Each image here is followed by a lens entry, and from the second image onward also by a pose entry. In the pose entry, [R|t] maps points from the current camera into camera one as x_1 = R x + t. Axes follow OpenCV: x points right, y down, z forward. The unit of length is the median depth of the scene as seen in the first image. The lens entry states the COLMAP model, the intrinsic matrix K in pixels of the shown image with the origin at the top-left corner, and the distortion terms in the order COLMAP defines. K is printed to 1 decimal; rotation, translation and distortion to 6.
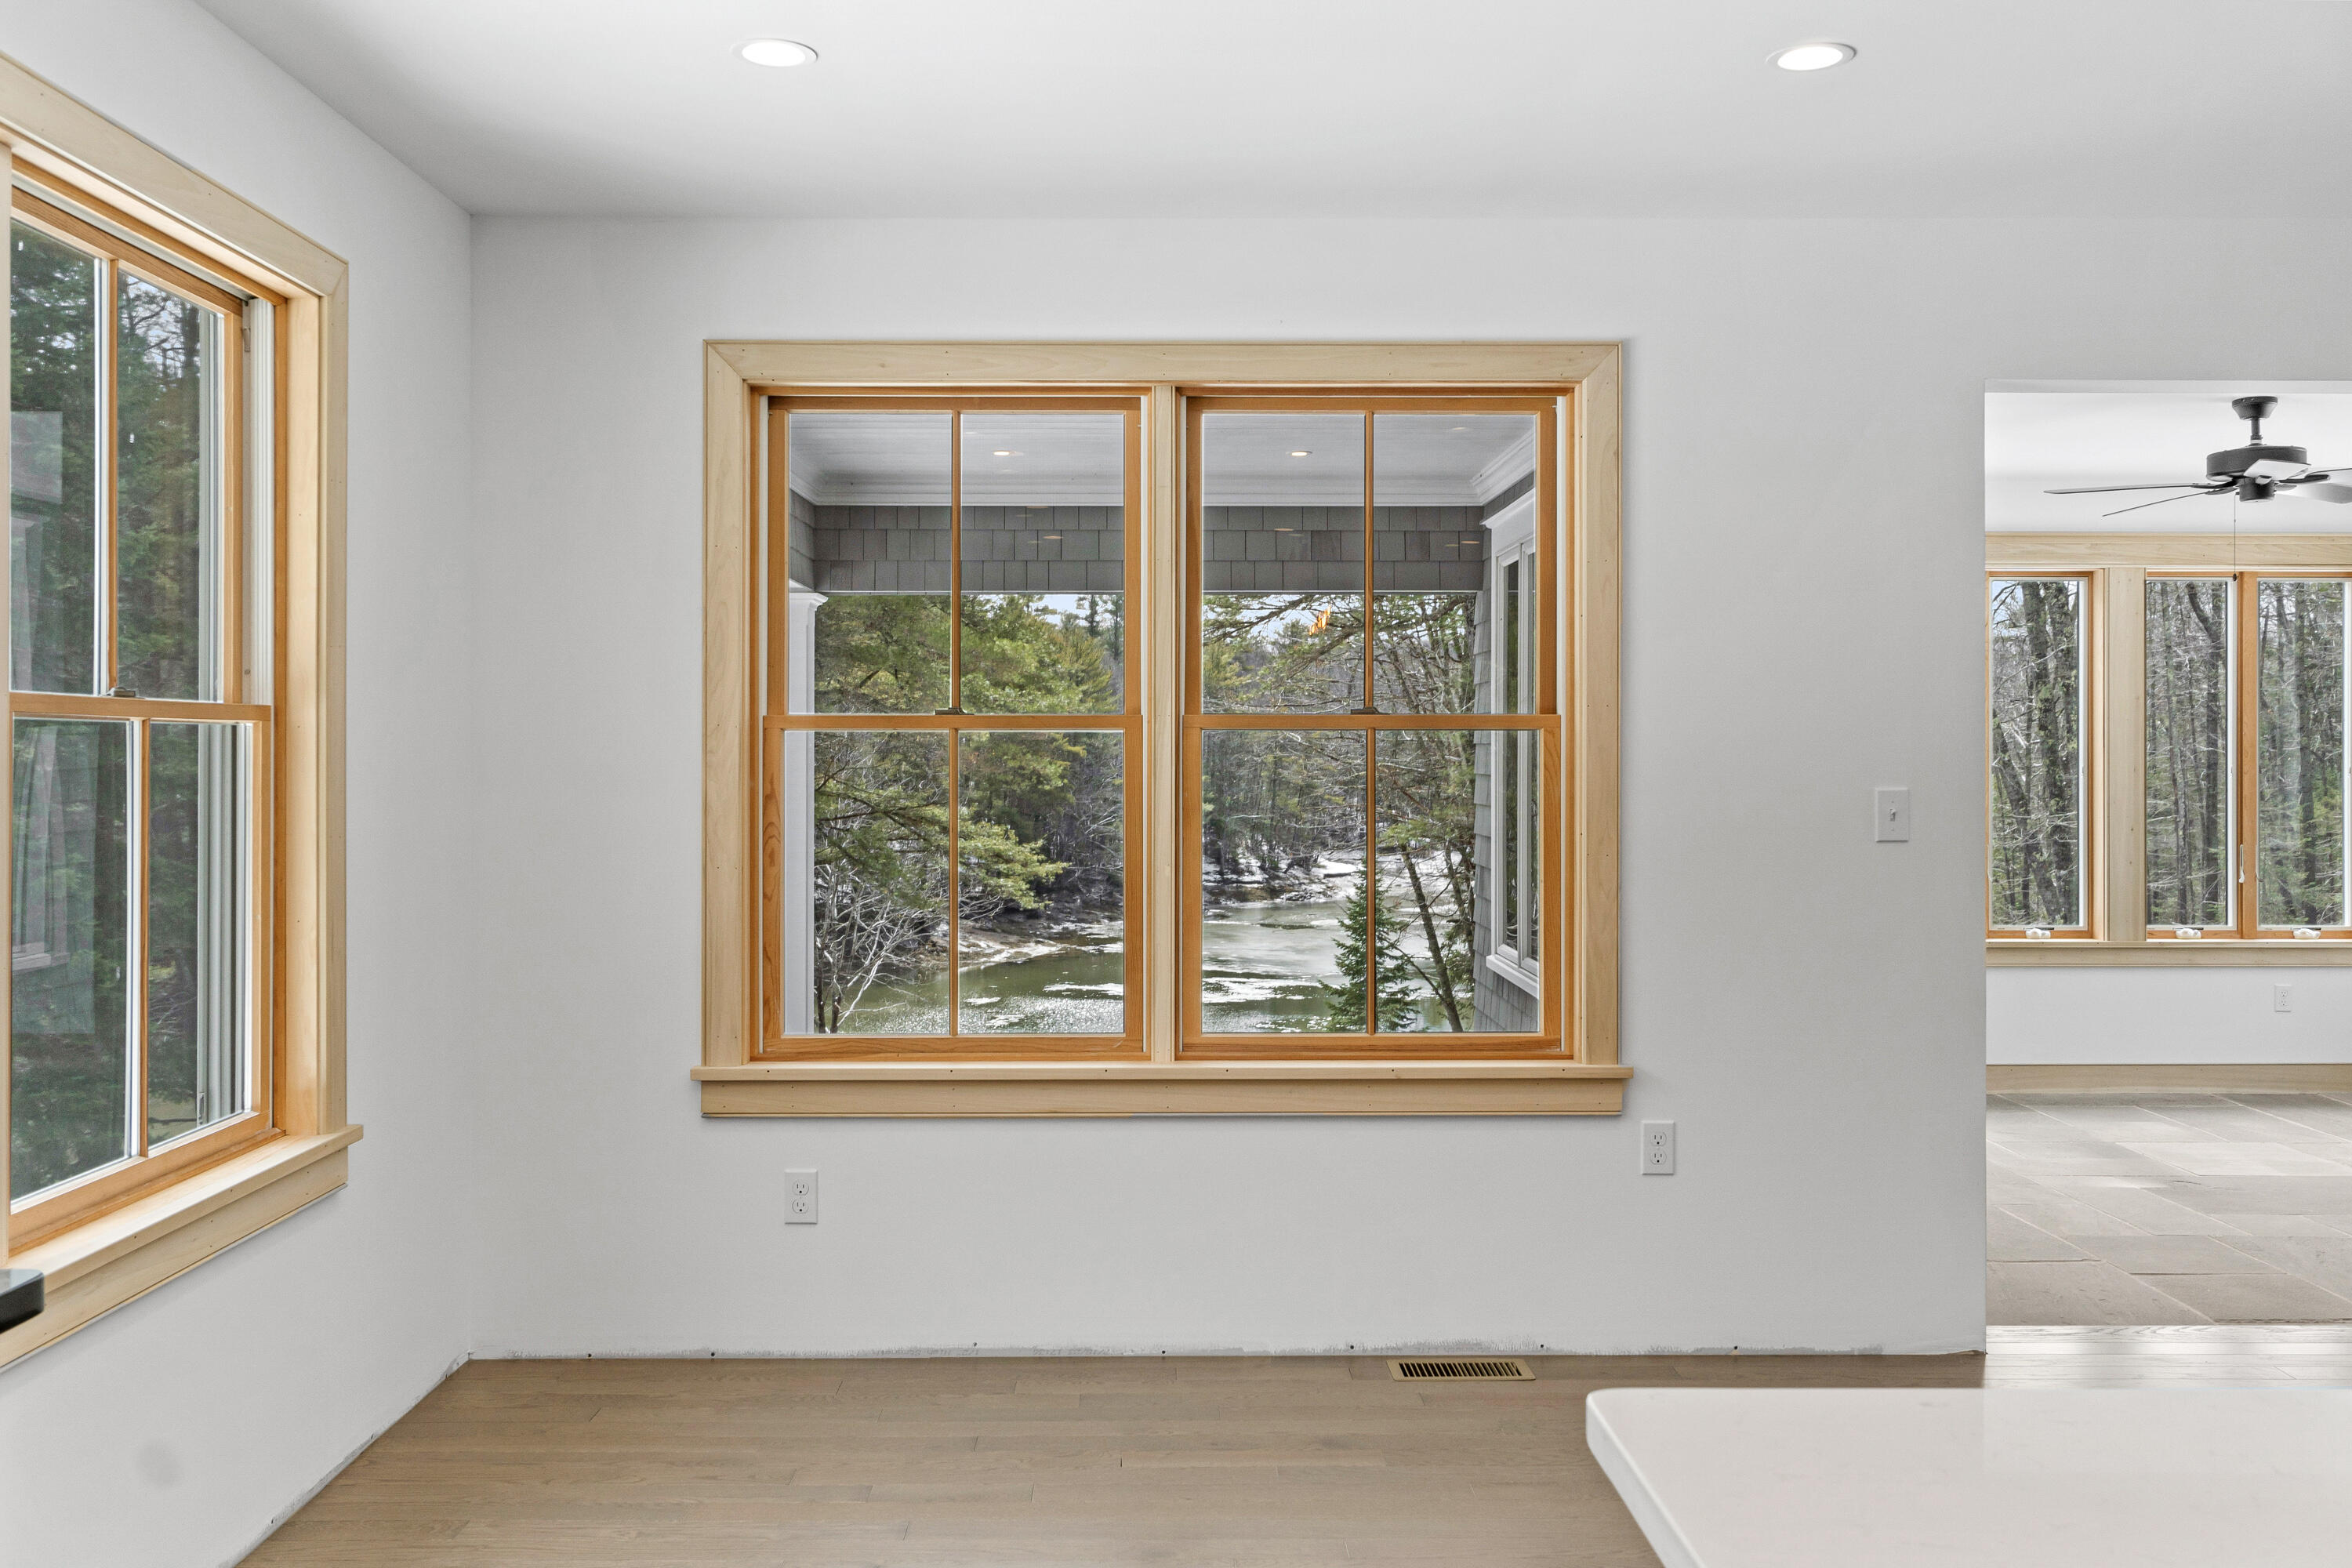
lens RADIAL K [[2046.1, 0, 1187.3], [0, 2046.1, 784.9], [0, 0, 1]] dist [0.027300, -0.012067]
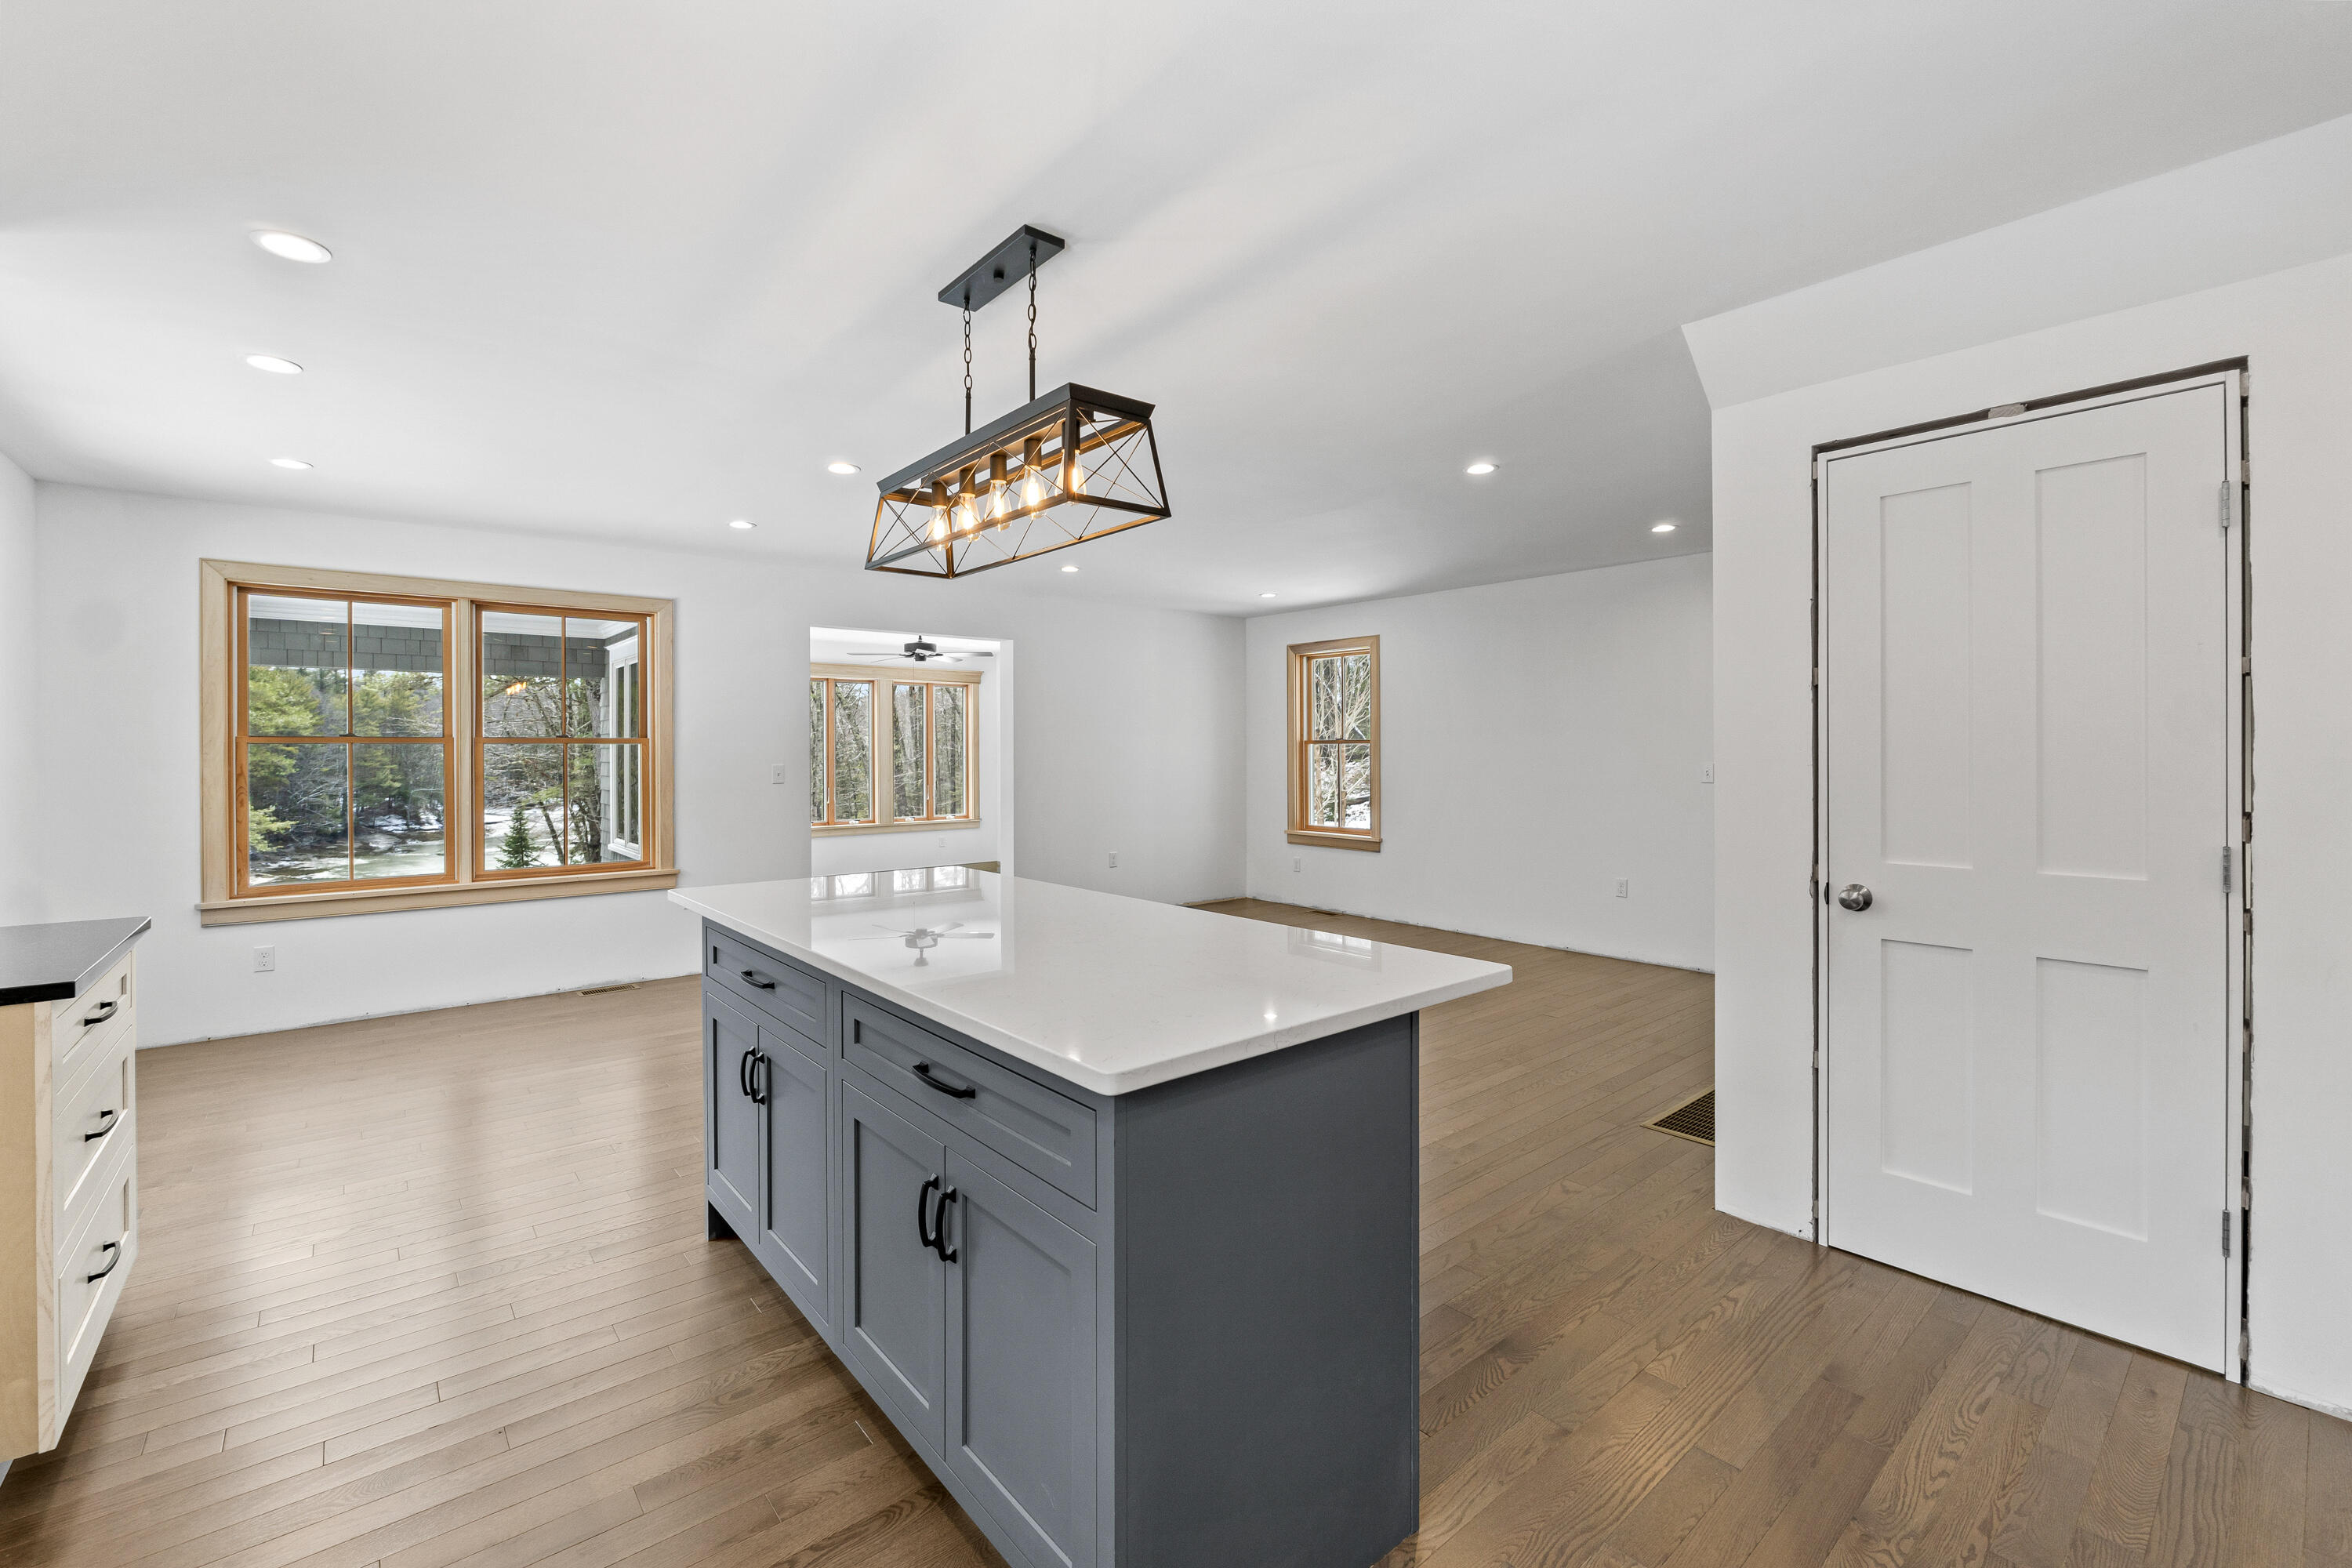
lens RADIAL K [[988.1, 0, 1180.1], [0, 988.1, 751.0], [0, 0, 1]] dist [-0.014078, 0.000764]
pose [[0.775391, -0.002849, 0.631475, -0.075420], [0.012197, 0.999871, -0.010466, 0.003355], [-0.631363, 0.015817, 0.775326, -0.355082]]
